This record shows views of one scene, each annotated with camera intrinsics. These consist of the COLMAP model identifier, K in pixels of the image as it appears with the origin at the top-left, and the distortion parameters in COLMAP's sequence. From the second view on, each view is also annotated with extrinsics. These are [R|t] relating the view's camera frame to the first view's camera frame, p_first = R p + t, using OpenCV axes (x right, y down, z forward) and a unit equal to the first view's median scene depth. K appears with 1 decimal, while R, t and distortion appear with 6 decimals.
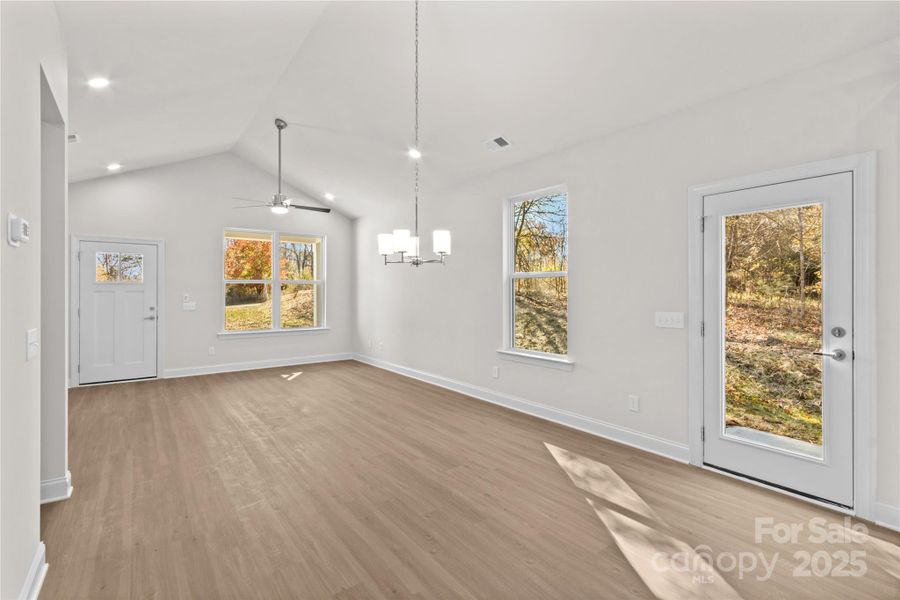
lens RADIAL K [[415.3, 0, 424.4], [0, 415.3, 290.2], [0, 0, 1]] dist [0.011337, -0.000341]
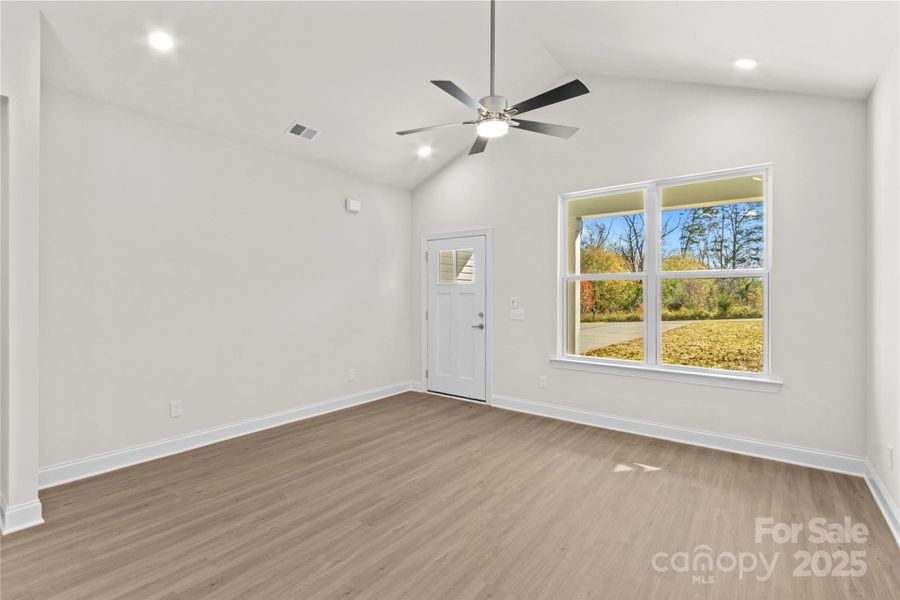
lens RADIAL K [[424.6, 0, 432.6], [0, 424.6, 289.6], [0, 0, 1]] dist [-0.001744, -0.000304]
pose [[0.293180, -0.008092, -0.956023, 0.115648], [0.000200, 0.999965, -0.008402, 0.002529], [0.956057, 0.002272, 0.293171, 0.771696]]
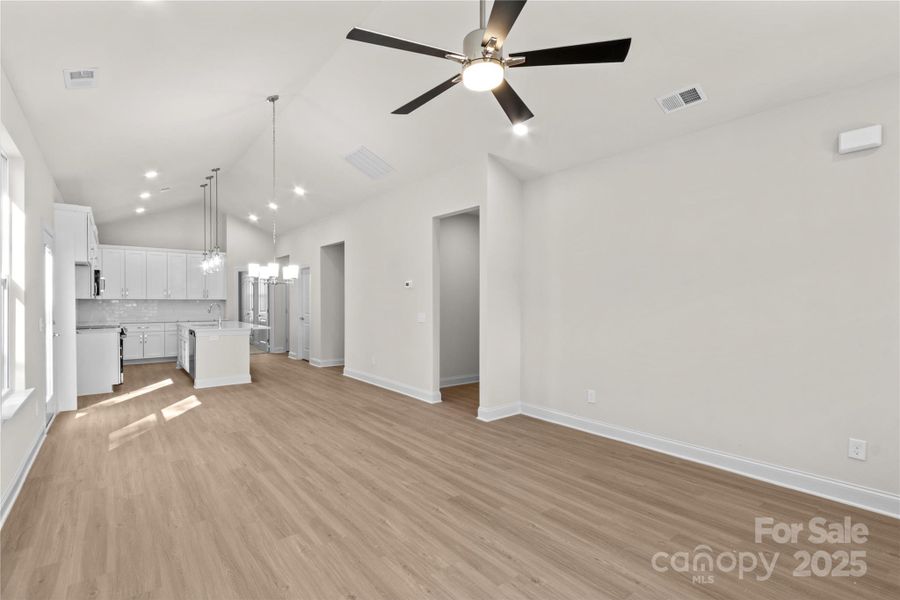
lens RADIAL K [[424.5, 0, 427.4], [0, 424.5, 303.6], [0, 0, 1]] dist [0.000492, 0.000010]
pose [[-0.999349, -0.001400, -0.036045, -0.281360], [-0.001551, 0.999990, 0.004178, 0.003604], [0.036039, 0.004231, -0.999341, 1.354405]]
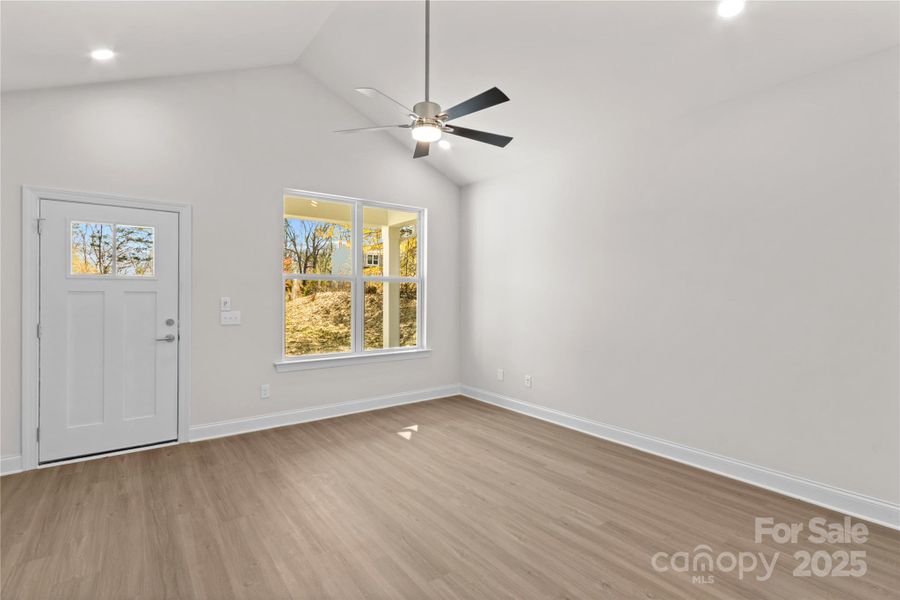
lens RADIAL K [[417.7, 0, 429.0], [0, 417.7, 294.5], [0, 0, 1]] dist [0.001247, 0.000195]
pose [[0.999874, 0.004088, 0.015339, -0.348453], [-0.004175, 0.999975, 0.005644, 0.000592], [-0.015316, -0.005707, 0.999866, 0.479094]]
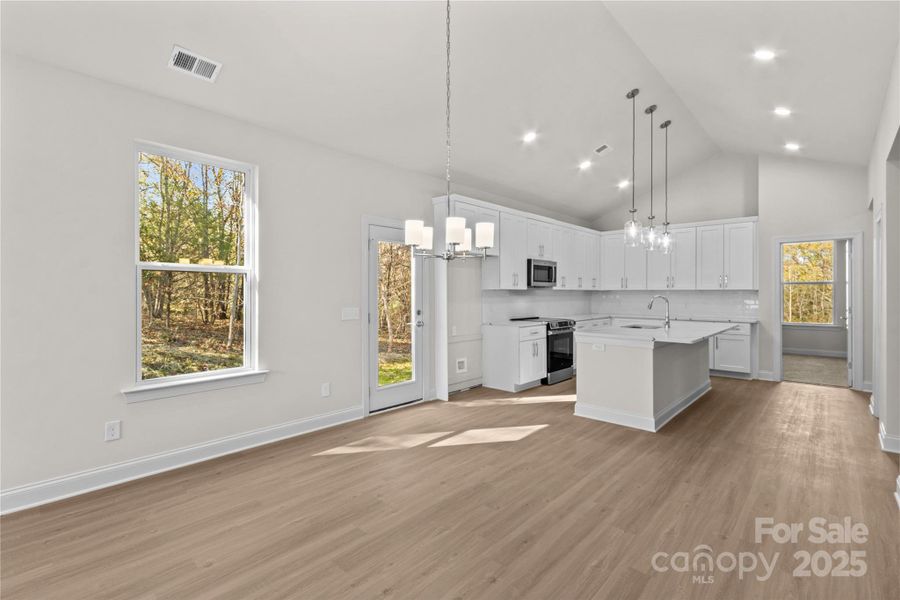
lens RADIAL K [[417.7, 0, 429.0], [0, 417.7, 294.5], [0, 0, 1]] dist [0.001247, 0.000195]
pose [[-0.192353, -0.002815, 0.981322, -0.432873], [-0.000109, 0.999996, 0.002847, 0.004619], [-0.981326, 0.000441, -0.192352, 0.606867]]
